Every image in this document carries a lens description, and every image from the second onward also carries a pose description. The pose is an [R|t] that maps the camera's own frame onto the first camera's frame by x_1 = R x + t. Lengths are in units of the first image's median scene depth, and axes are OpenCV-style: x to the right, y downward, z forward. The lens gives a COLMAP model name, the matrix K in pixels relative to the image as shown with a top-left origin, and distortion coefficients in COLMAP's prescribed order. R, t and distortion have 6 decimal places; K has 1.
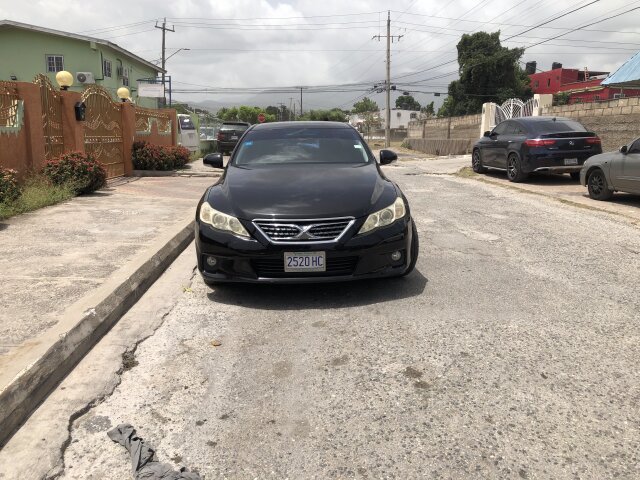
lens RADIAL K [[522.9, 0, 315.8], [0, 522.9, 240.2], [0, 0, 1]] dist [0.019258, -0.007332]
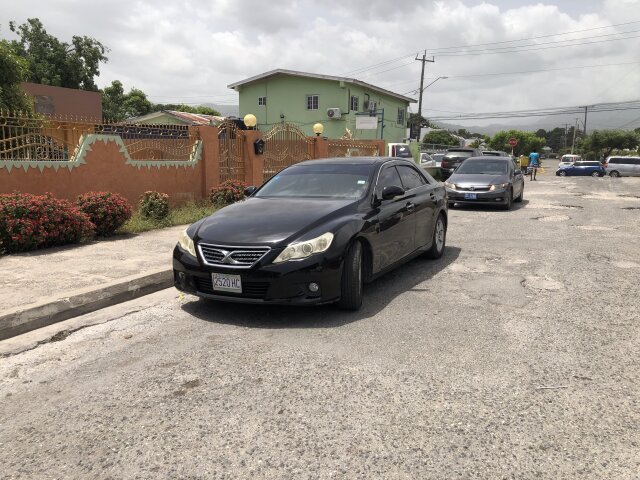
lens RADIAL K [[523.9, 0, 307.0], [0, 523.9, 239.7], [0, 0, 1]] dist [0.020021, 0.002772]
pose [[0.864133, 0.068008, -0.498647, 0.309451], [-0.091633, 0.995527, -0.023020, -0.018820], [0.494851, 0.065584, 0.866500, 0.033927]]
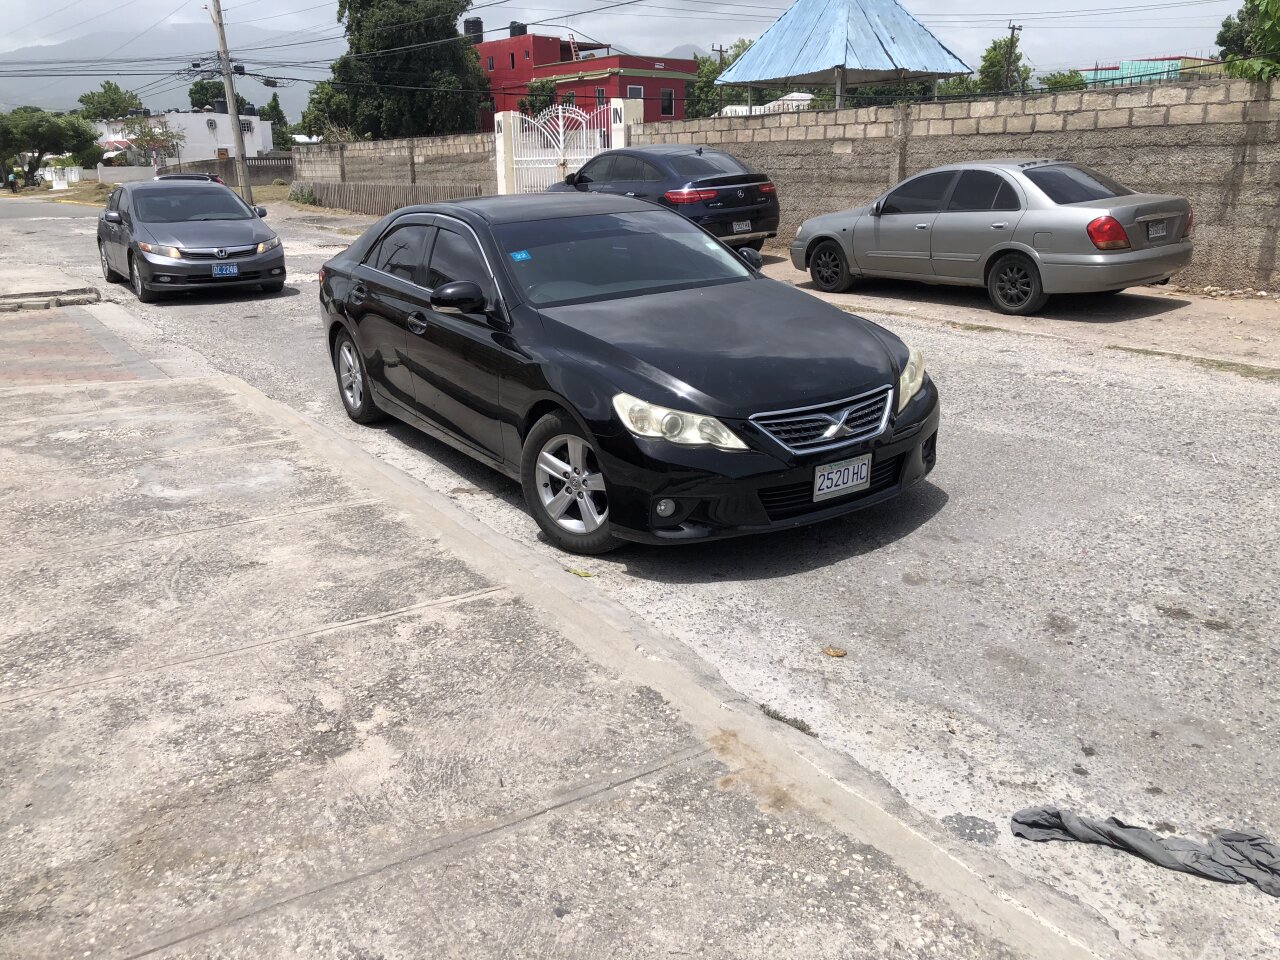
lens RADIAL K [[1045.7, 0, 631.7], [0, 1045.7, 480.4], [0, 0, 1]] dist [0.019258, -0.007332]
pose [[0.854103, -0.177369, 0.488926, -0.333983], [0.129371, 0.982959, 0.130592, -0.057353], [-0.503757, -0.048286, 0.862495, 0.065834]]
